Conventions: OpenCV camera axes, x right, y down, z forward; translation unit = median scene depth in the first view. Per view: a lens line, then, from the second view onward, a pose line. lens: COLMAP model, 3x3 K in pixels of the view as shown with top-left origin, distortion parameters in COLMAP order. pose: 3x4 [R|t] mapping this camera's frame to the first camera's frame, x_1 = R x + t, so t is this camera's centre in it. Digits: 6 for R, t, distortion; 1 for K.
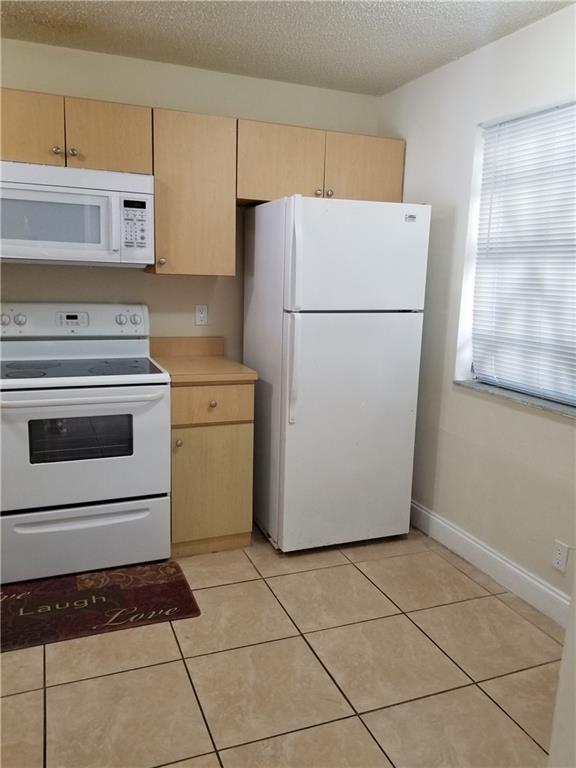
lens RADIAL K [[582.0, 0, 288.0], [0, 582.0, 384.0], [0, 0, 1]] dist [-0.031063, -0.006453]
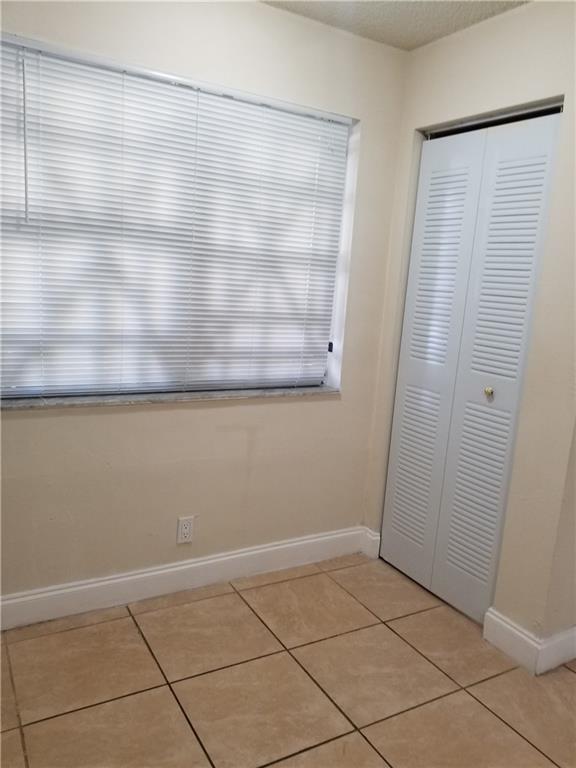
lens RADIAL K [[591.4, 0, 290.6], [0, 591.4, 399.3], [0, 0, 1]] dist [0.080602, -0.204466]
pose [[-0.146165, -0.233193, 0.961383, -0.535672], [0.112295, 0.961627, 0.250325, -0.180264], [-0.982866, 0.144548, -0.114370, 0.860881]]
